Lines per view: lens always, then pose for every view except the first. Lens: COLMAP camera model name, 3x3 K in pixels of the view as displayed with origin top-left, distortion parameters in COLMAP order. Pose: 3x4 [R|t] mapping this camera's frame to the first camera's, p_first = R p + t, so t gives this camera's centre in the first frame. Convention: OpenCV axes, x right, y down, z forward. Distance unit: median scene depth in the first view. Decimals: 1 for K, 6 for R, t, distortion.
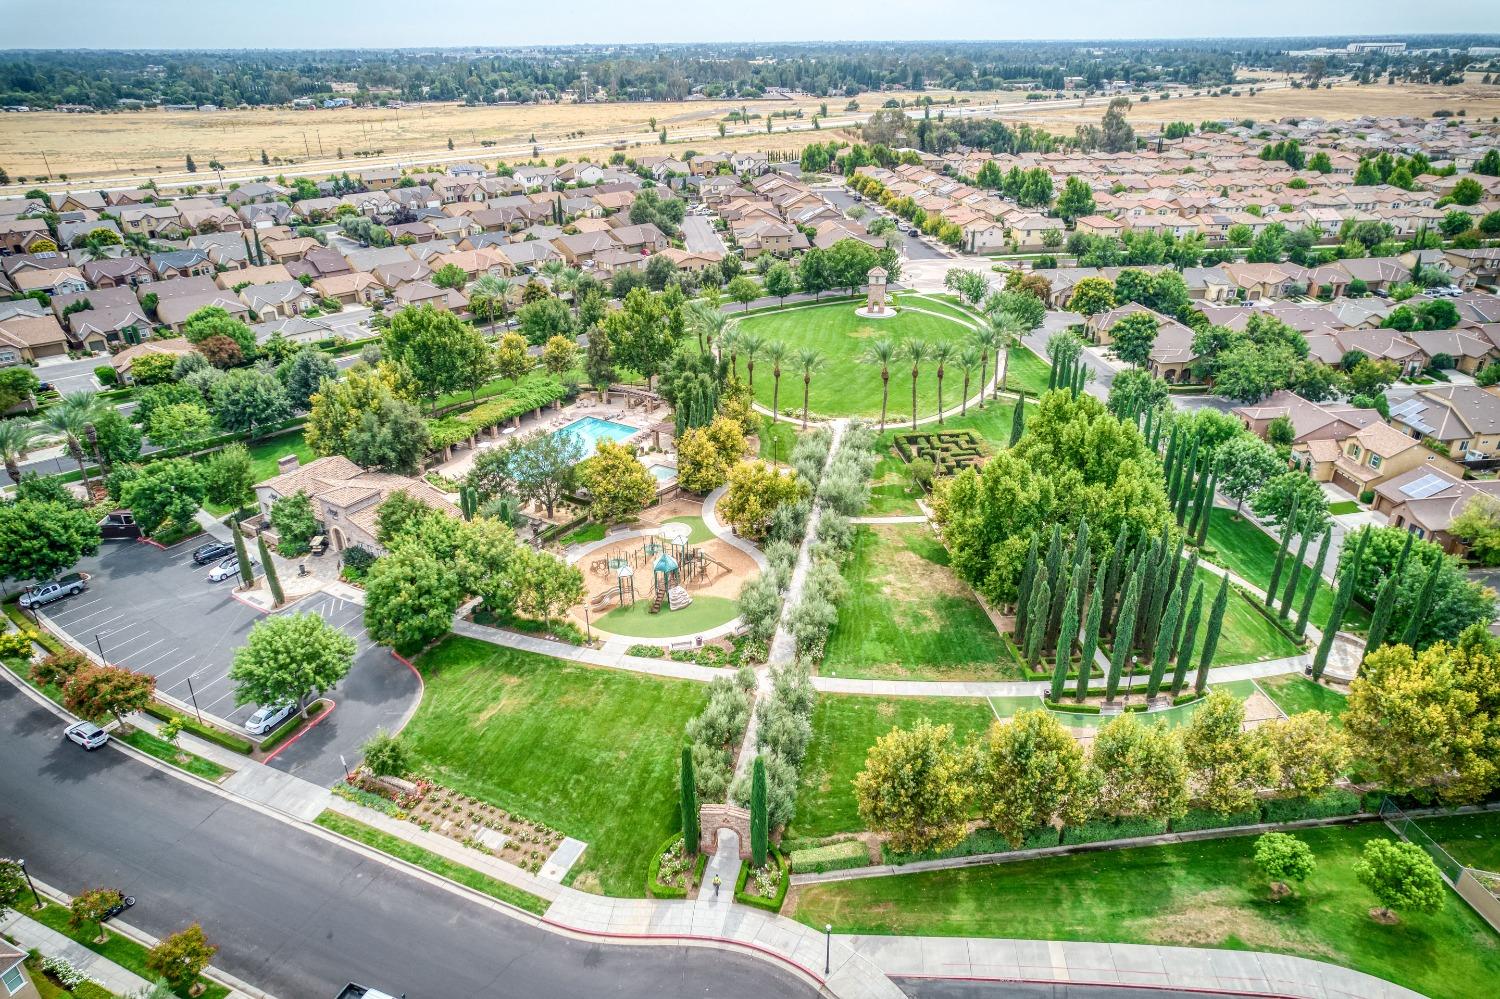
lens RADIAL K [[969.1, 0, 767.3], [0, 969.1, 501.9], [0, 0, 1]] dist [-0.081317, 0.094831]
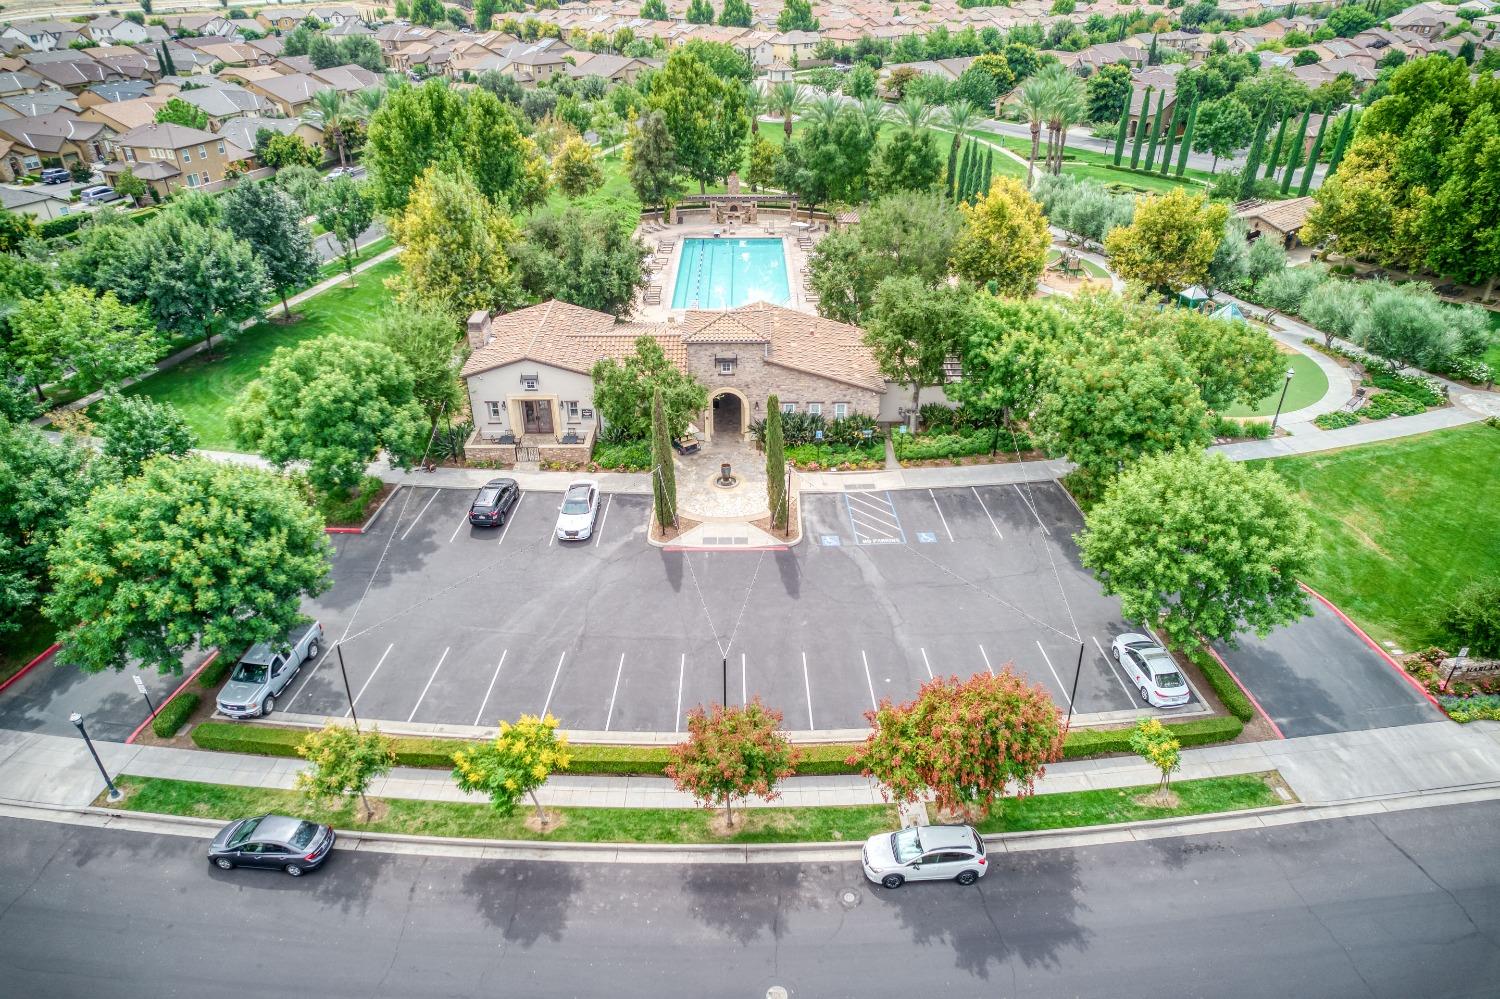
lens RADIAL K [[969.1, 0, 767.3], [0, 969.1, 501.9], [0, 0, 1]] dist [-0.081317, 0.094831]
pose [[0.845042, -0.267179, 0.463162, -0.552750], [0.230710, 0.963620, 0.134941, 0.015145], [-0.482366, -0.007174, 0.875940, 0.402401]]
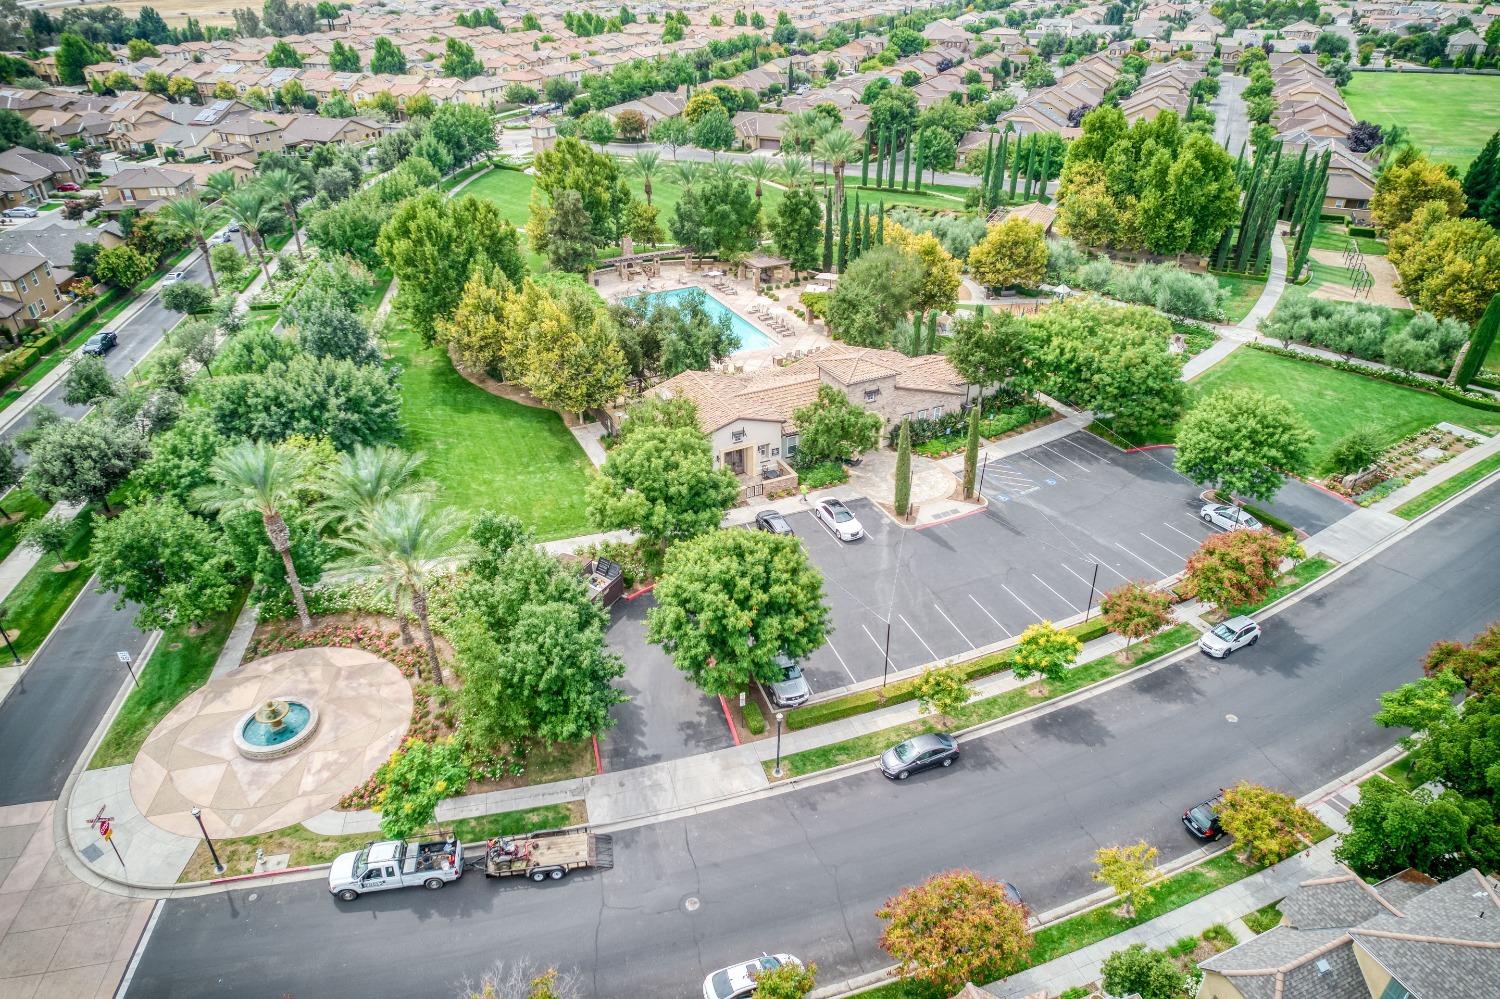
lens RADIAL K [[969.1, 0, 767.3], [0, 969.1, 501.9], [0, 0, 1]] dist [-0.081317, 0.094831]
pose [[0.518463, -0.429625, 0.739337, -0.840034], [0.371110, 0.892000, 0.258094, -0.104046], [-0.770372, 0.140563, 0.621907, 0.479661]]
